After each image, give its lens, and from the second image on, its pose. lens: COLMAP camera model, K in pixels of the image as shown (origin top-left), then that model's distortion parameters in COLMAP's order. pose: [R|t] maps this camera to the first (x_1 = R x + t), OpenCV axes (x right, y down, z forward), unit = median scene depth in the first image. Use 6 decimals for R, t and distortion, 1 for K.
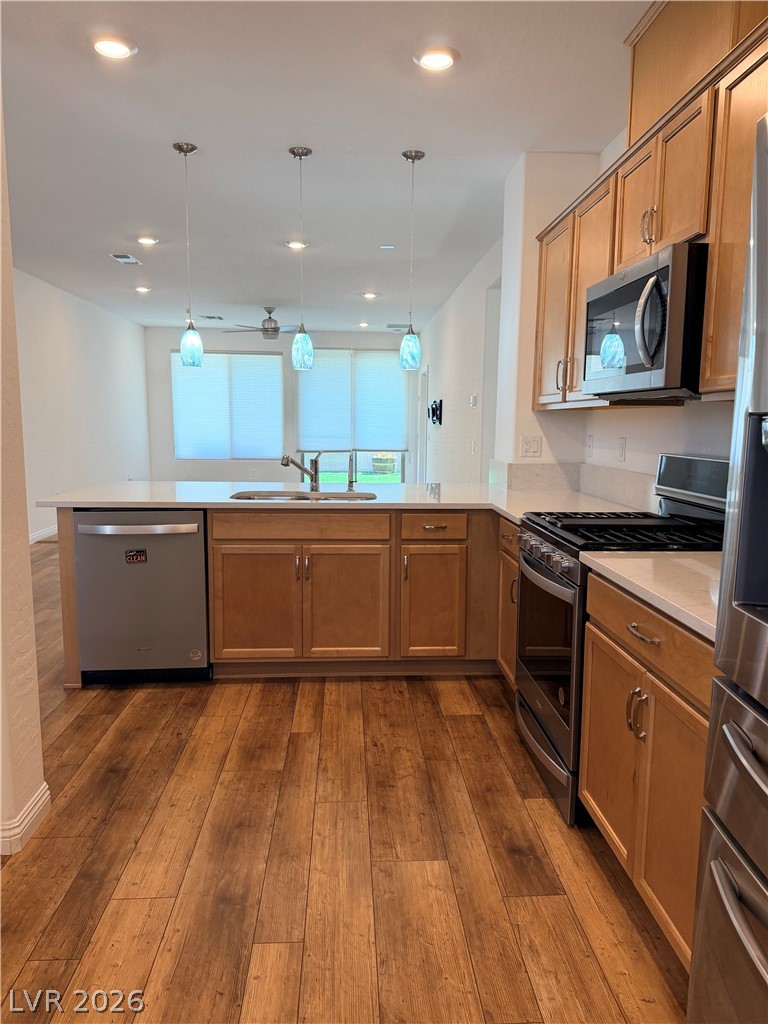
lens RADIAL K [[720.3, 0, 383.9], [0, 720.3, 509.7], [0, 0, 1]] dist [0.053869, -0.061790]
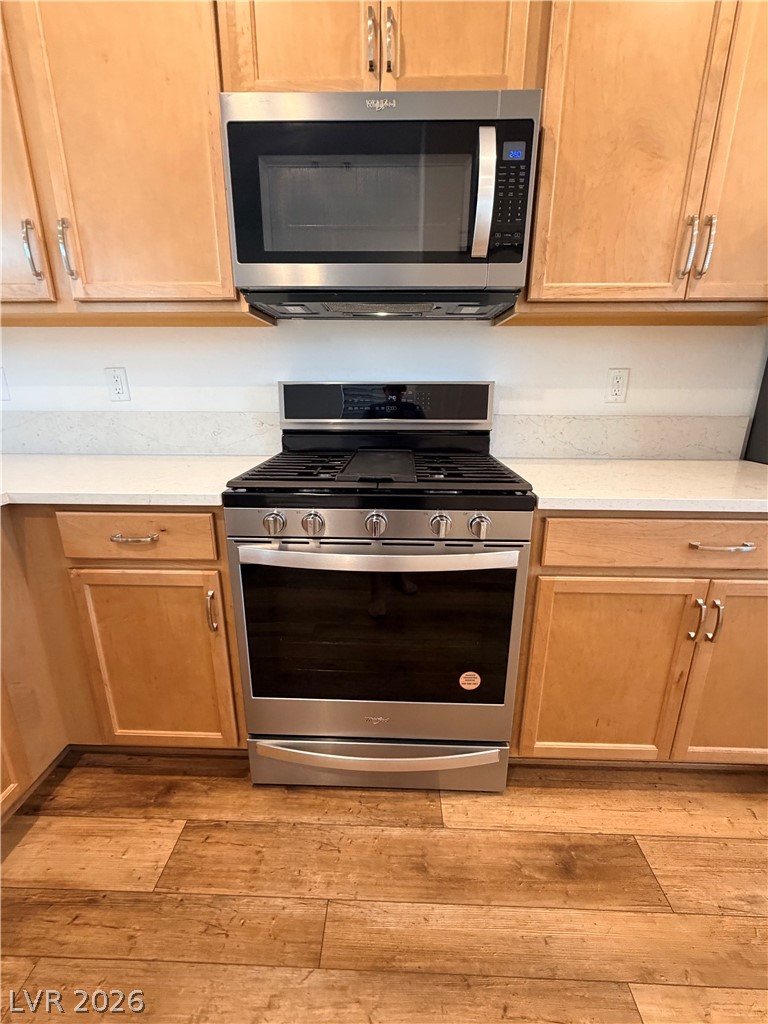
lens RADIAL K [[432.1, 0, 381.7], [0, 432.1, 512.9], [0, 0, 1]] dist [-0.004380, 0.000805]
pose [[0.086220, -0.285907, 0.954371, -0.134377], [0.121242, 0.953829, 0.274791, -0.053215], [-0.988871, 0.092018, 0.116903, 0.807535]]
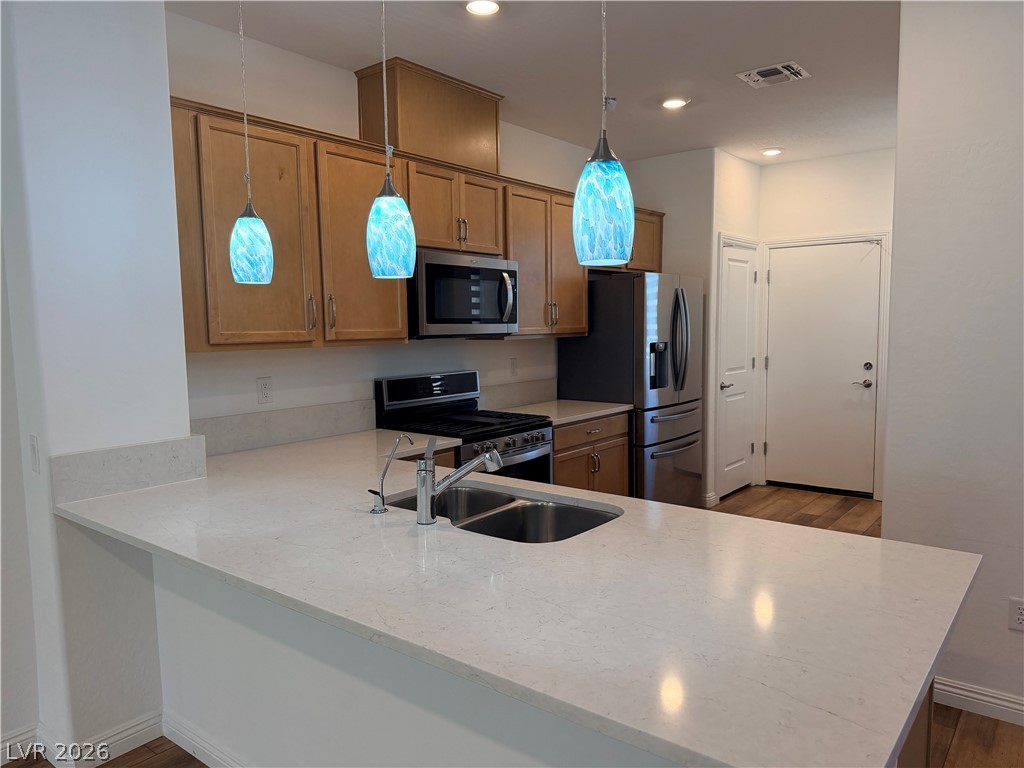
lens RADIAL K [[720.3, 0, 511.6], [0, 720.3, 385.7], [0, 0, 1]] dist [0.053869, -0.061790]
pose [[-0.745602, -0.056597, 0.663984, -0.630915], [0.090273, 0.978624, 0.184786, -0.275578], [-0.660249, 0.197716, -0.724555, 1.732336]]
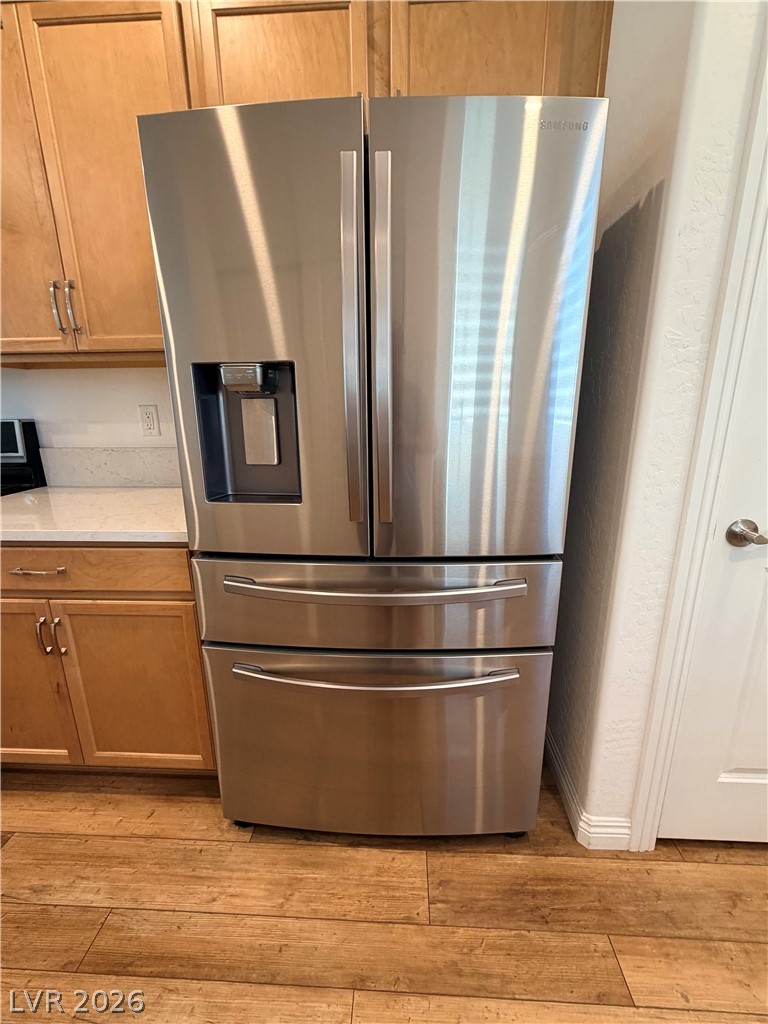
lens RADIAL K [[432.1, 0, 382.3], [0, 432.1, 512.1], [0, 0, 1]] dist [-0.004380, 0.000805]
pose [[0.103525, -0.261445, 0.959651, -0.118627], [0.135211, 0.959577, 0.246839, -0.005873], [-0.985394, 0.104202, 0.134690, 0.217907]]
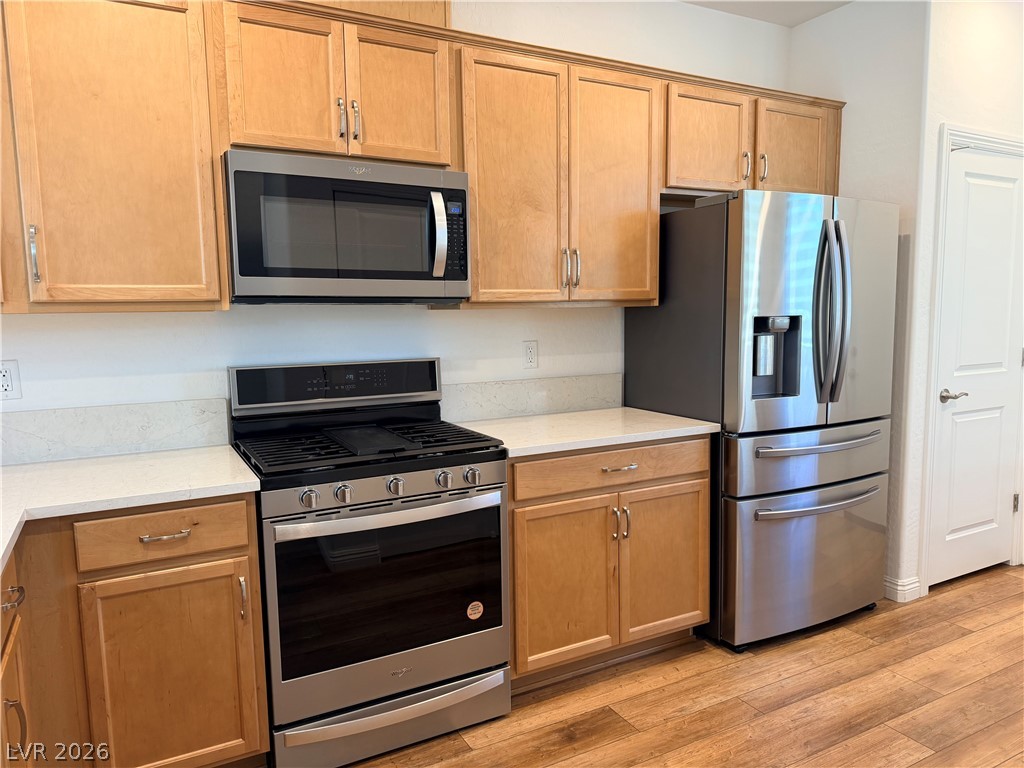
lens RADIAL K [[720.3, 0, 522.1], [0, 720.3, 383.5], [0, 0, 1]] dist [0.053869, -0.061790]
pose [[-0.439859, -0.096143, 0.892906, -0.486180], [0.120600, 0.978924, 0.164814, -0.151238], [-0.889933, 0.180179, -0.418993, 1.020975]]
